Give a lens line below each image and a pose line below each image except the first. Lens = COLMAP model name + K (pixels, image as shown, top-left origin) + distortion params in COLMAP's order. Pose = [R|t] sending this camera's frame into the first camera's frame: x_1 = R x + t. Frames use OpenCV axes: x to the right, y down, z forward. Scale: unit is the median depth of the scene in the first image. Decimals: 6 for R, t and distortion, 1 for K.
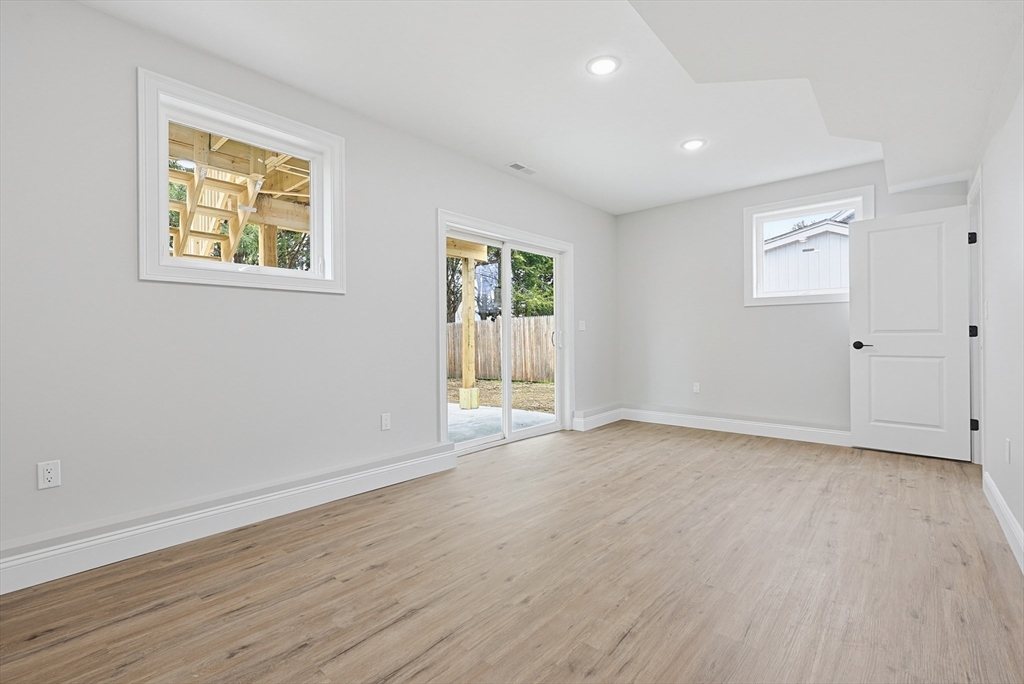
lens RADIAL K [[442.6, 0, 505.0], [0, 442.6, 337.1], [0, 0, 1]] dist [0.003130, -0.000488]
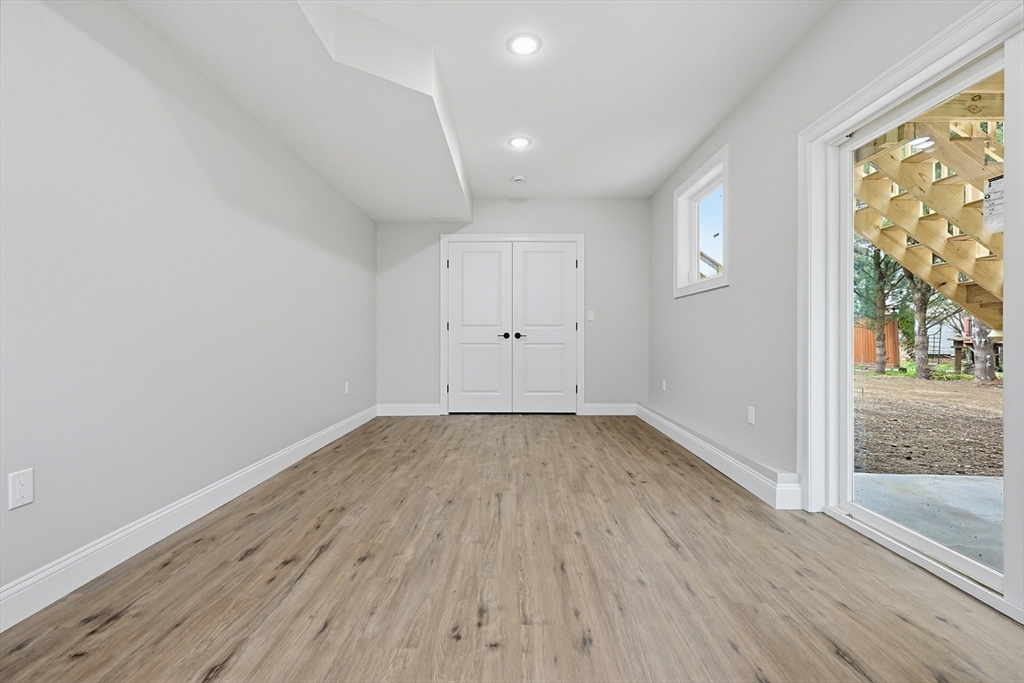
lens RADIAL K [[442.6, 0, 514.1], [0, 442.6, 331.7], [0, 0, 1]] dist [0.003130, -0.000488]
pose [[-0.735390, -0.003666, -0.677634, 0.800601], [0.003827, 0.999947, -0.009563, 0.028752], [0.677633, -0.009626, -0.735337, 1.506249]]
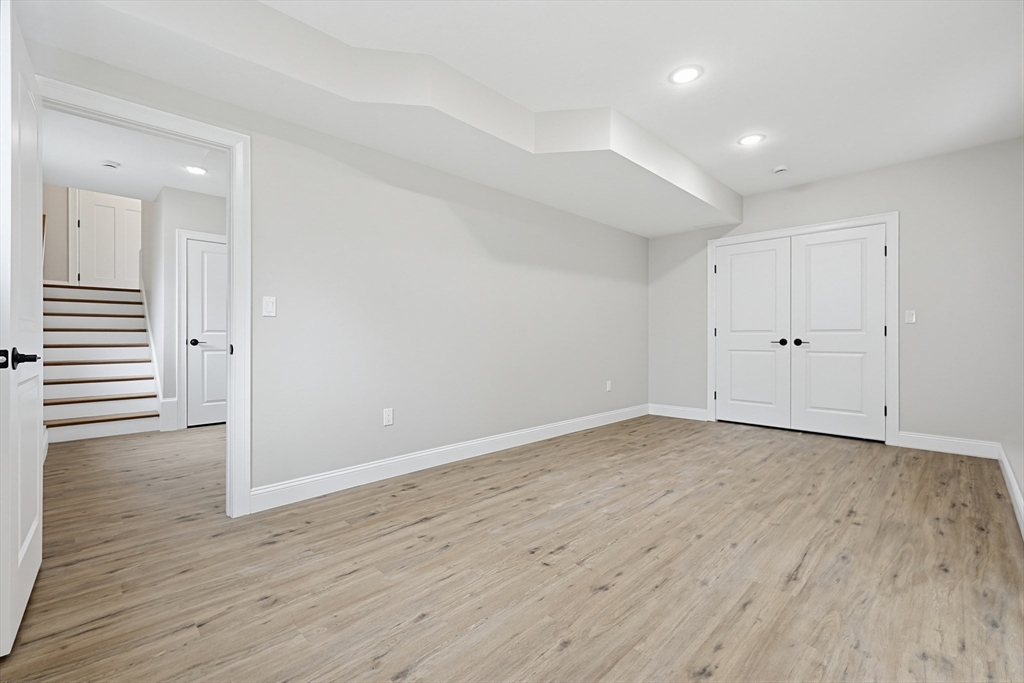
lens RADIAL K [[442.6, 0, 509.3], [0, 442.6, 339.1], [0, 0, 1]] dist [0.003130, -0.000488]
pose [[-0.998860, 0.006273, 0.047319, 0.524402], [0.006348, 0.999979, 0.001446, 0.007442], [-0.047309, 0.001744, -0.998879, 1.823100]]
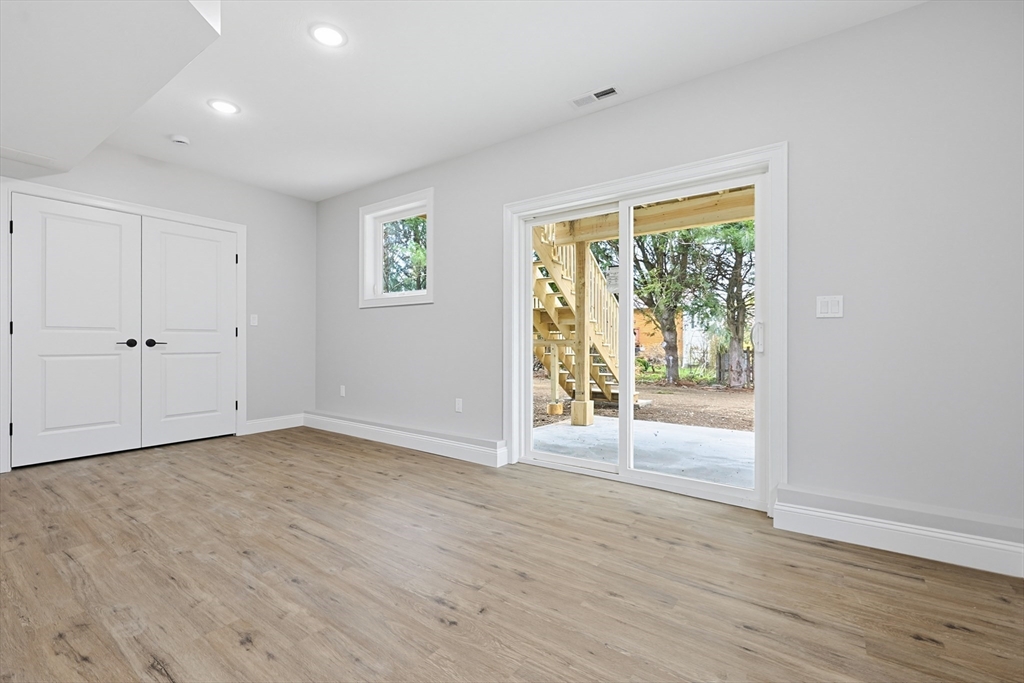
lens RADIAL K [[442.6, 0, 515.7], [0, 442.6, 343.8], [0, 0, 1]] dist [0.003130, -0.000488]
pose [[0.127498, 0.009860, -0.991790, 1.048251], [-0.001806, 0.999951, 0.009709, 0.014646], [0.991837, 0.000553, 0.127510, 1.120989]]
